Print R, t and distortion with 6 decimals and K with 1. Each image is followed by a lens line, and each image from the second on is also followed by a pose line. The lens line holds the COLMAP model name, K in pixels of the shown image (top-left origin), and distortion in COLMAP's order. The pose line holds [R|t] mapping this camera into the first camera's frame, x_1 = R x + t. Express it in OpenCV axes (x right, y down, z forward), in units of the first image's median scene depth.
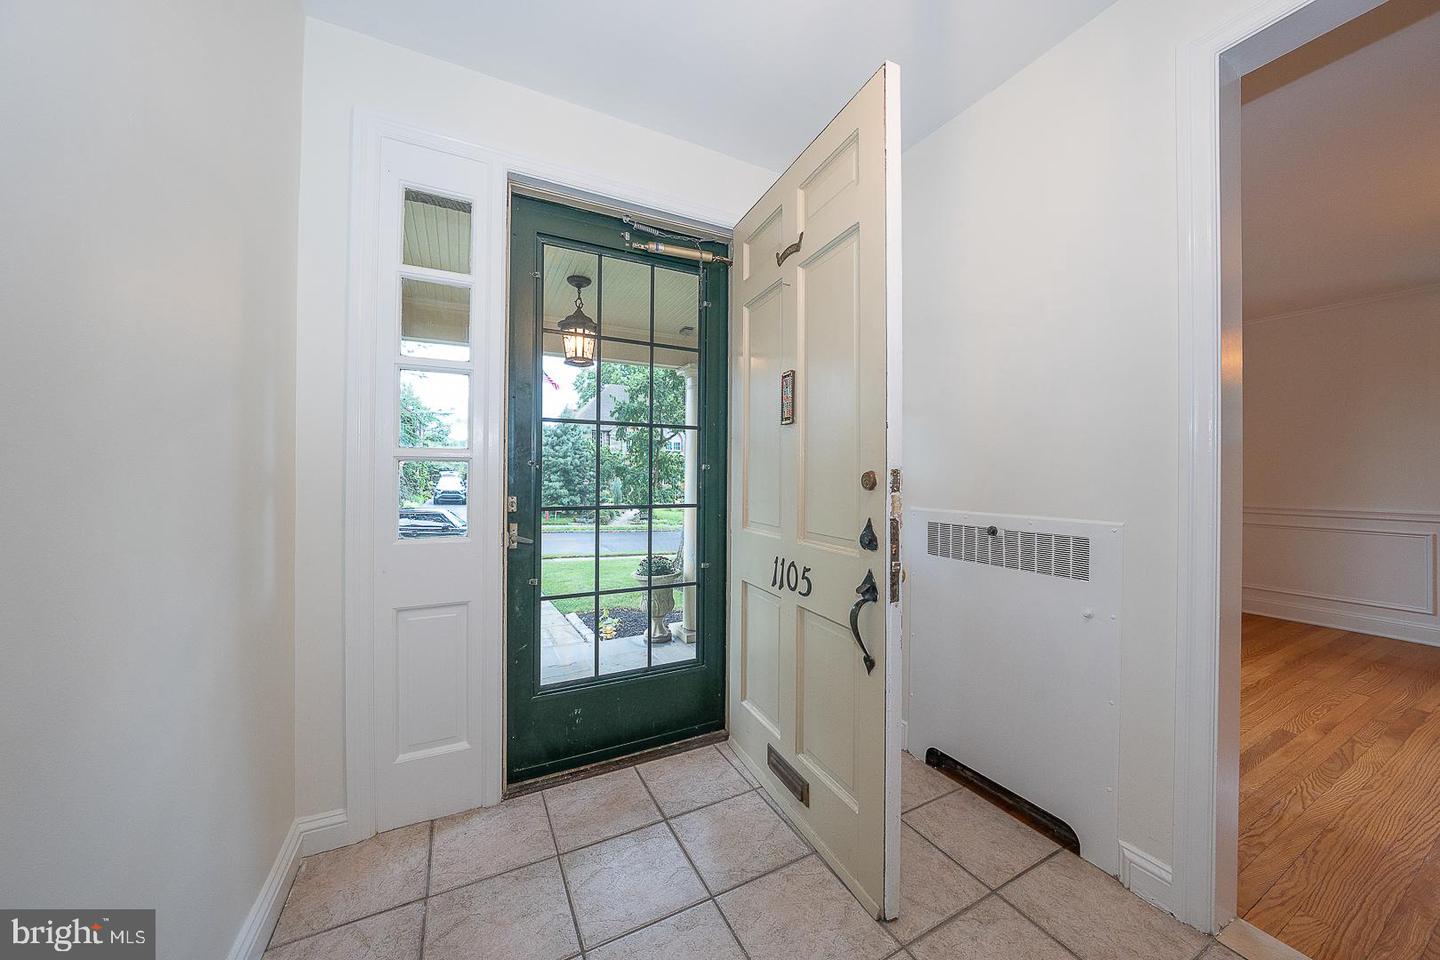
lens RADIAL K [[494.1, 0, 721.0], [0, 494.1, 476.0], [0, 0, 1]] dist [-0.031100, 0.006925]
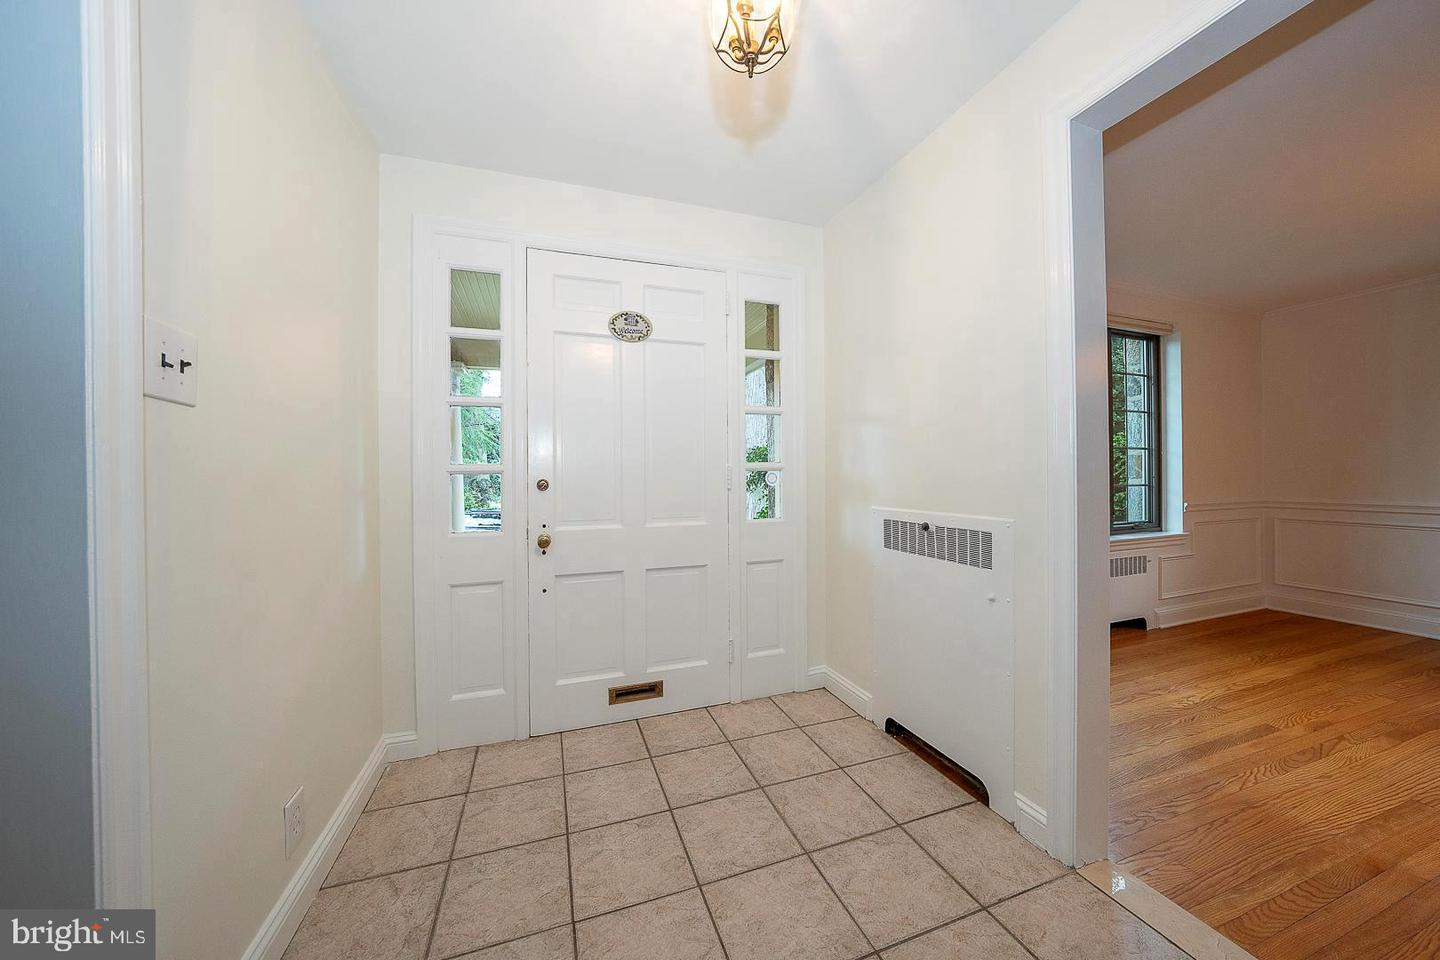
lens RADIAL K [[494.1, 0, 721.0], [0, 494.1, 476.0], [0, 0, 1]] dist [-0.031100, 0.006925]
pose [[0.990045, -0.015487, -0.139899, 0.262837], [0.015731, 0.999876, 0.000637, -0.016442], [0.139872, -0.002831, 0.990166, -0.225625]]
